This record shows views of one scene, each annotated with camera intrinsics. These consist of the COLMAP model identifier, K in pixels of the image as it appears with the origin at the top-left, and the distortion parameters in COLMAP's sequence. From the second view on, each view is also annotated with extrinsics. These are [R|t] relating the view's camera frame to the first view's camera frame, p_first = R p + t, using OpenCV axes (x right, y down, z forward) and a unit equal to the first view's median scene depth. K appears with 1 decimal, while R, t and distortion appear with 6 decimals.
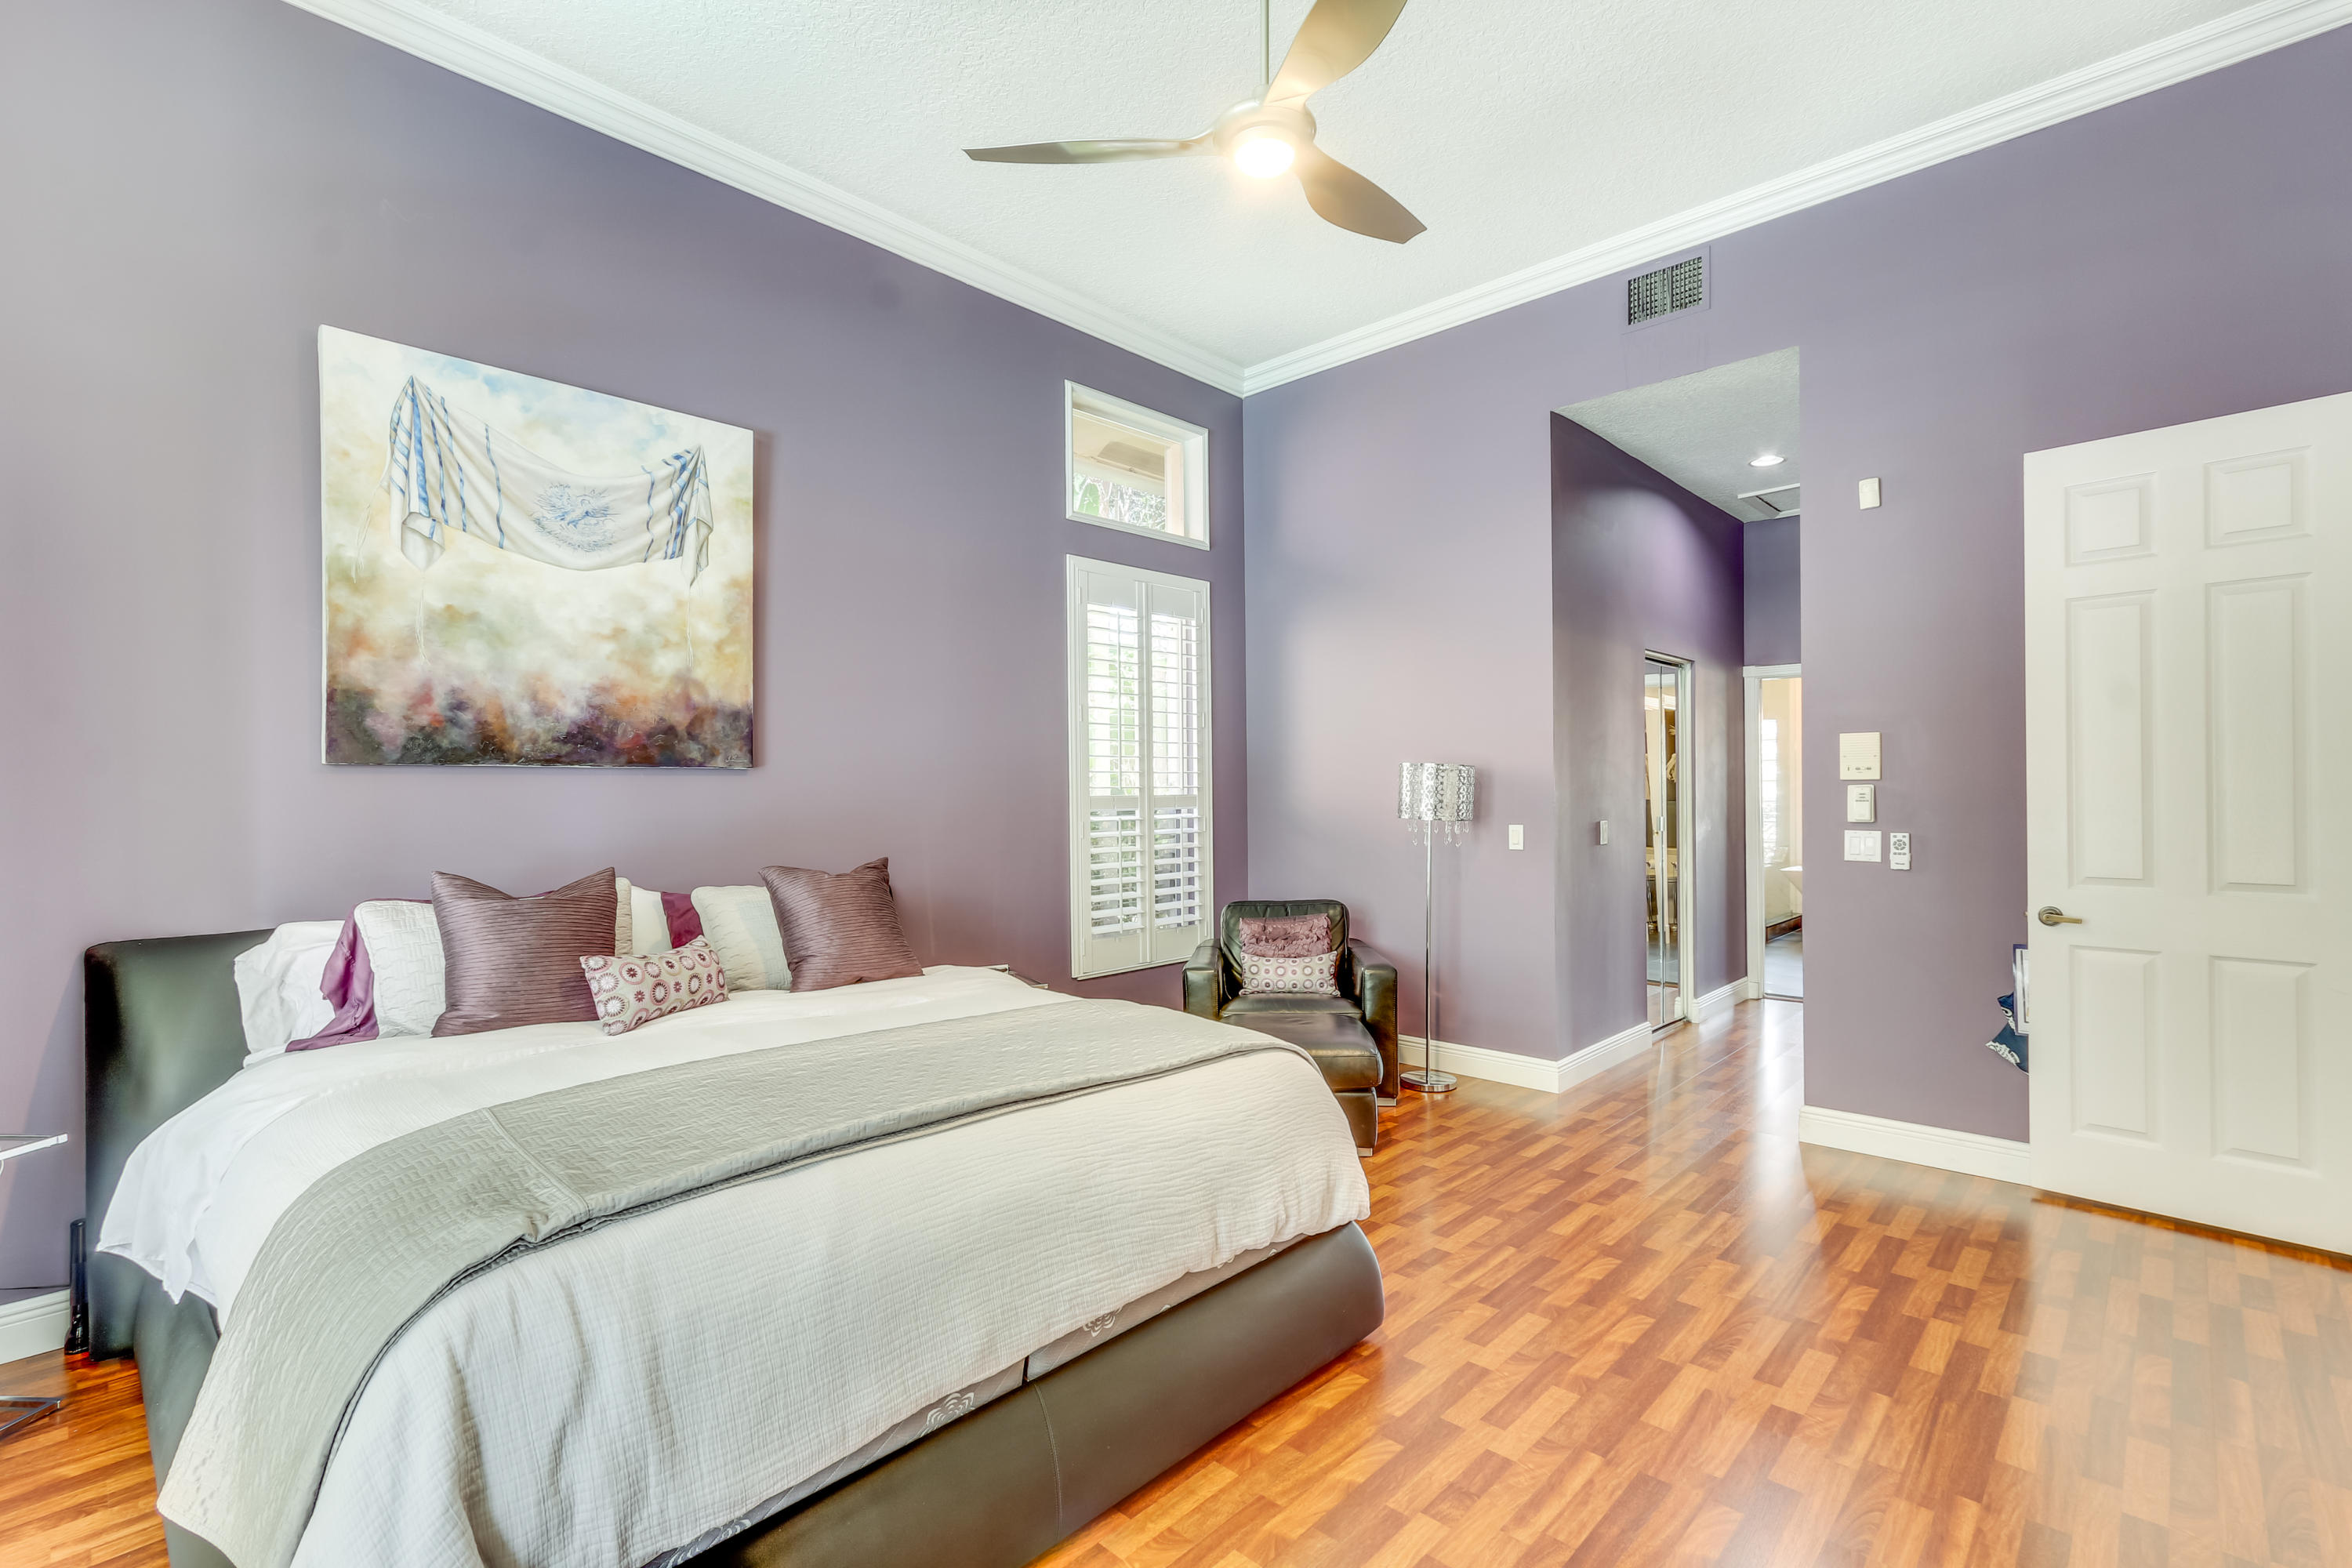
lens RADIAL K [[1061.2, 0, 1182.7], [0, 1061.2, 792.8], [0, 0, 1]] dist [0.001368, 0.000712]
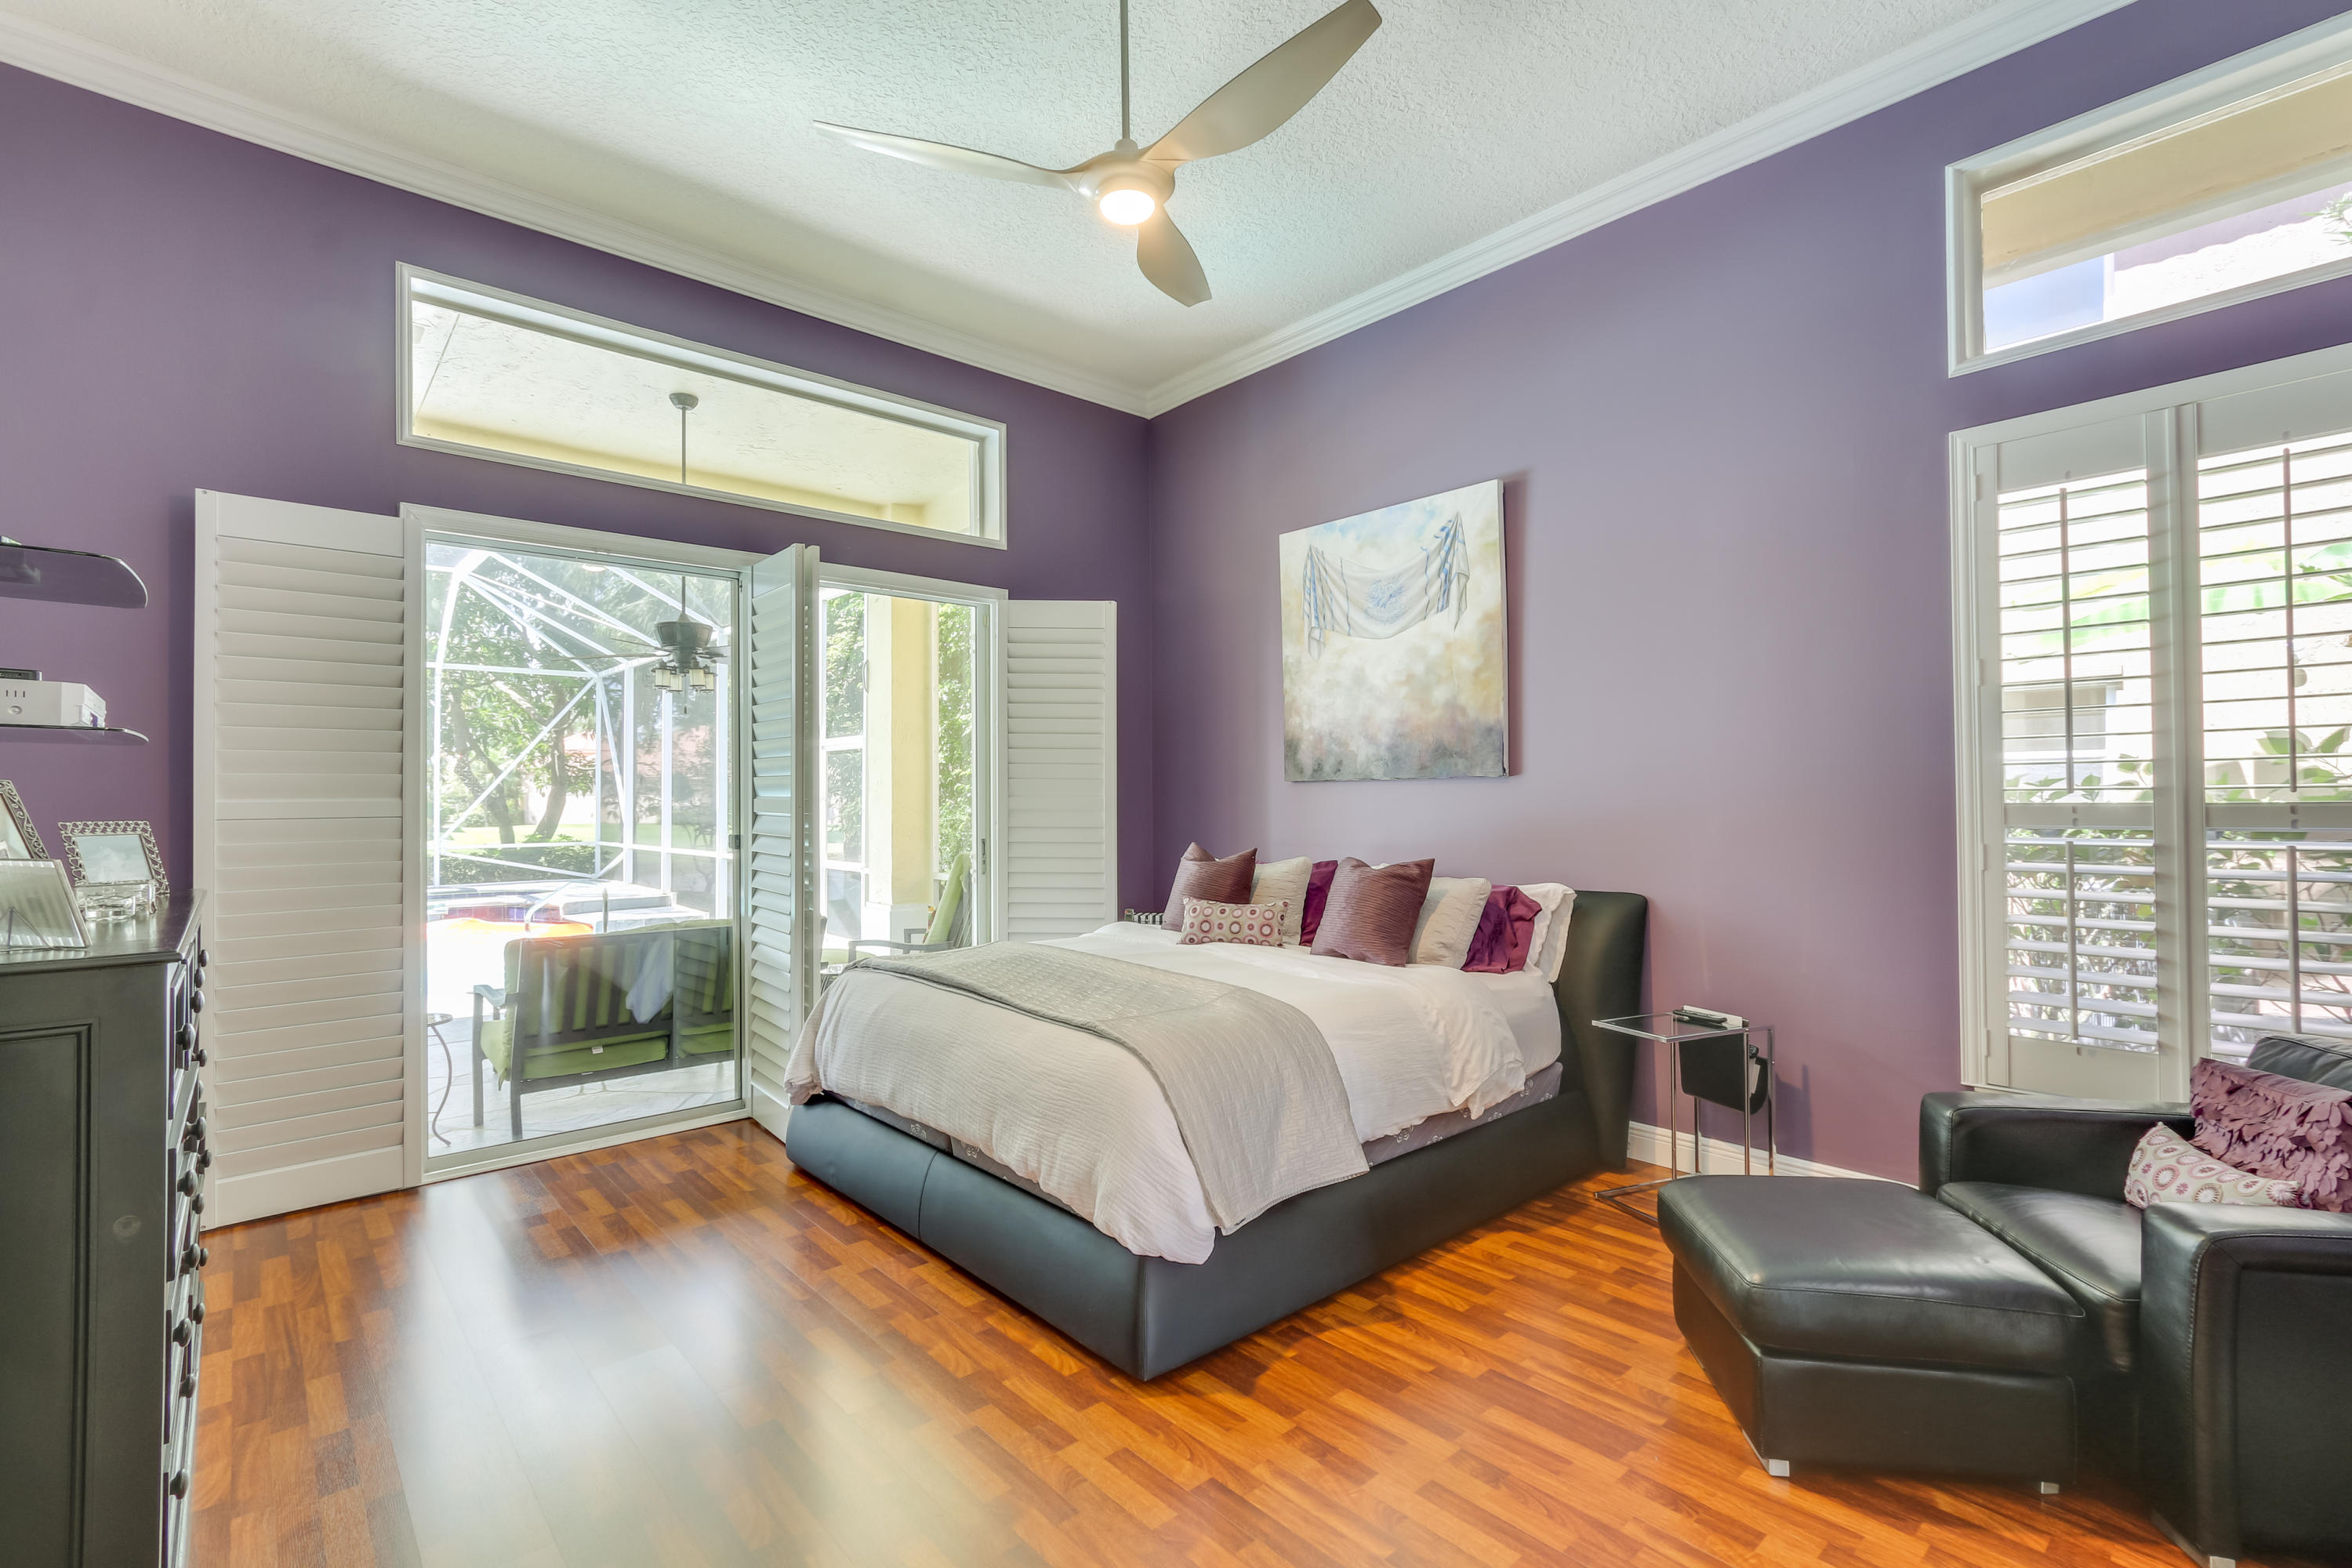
lens RADIAL K [[1061.2, 0, 1182.7], [0, 1061.2, 792.8], [0, 0, 1]] dist [0.001368, 0.000712]
pose [[-0.081588, -0.000182, -0.996666, 0.794052], [0.002503, 0.999997, -0.000388, -0.006560], [0.996663, -0.002527, -0.081588, 0.799022]]
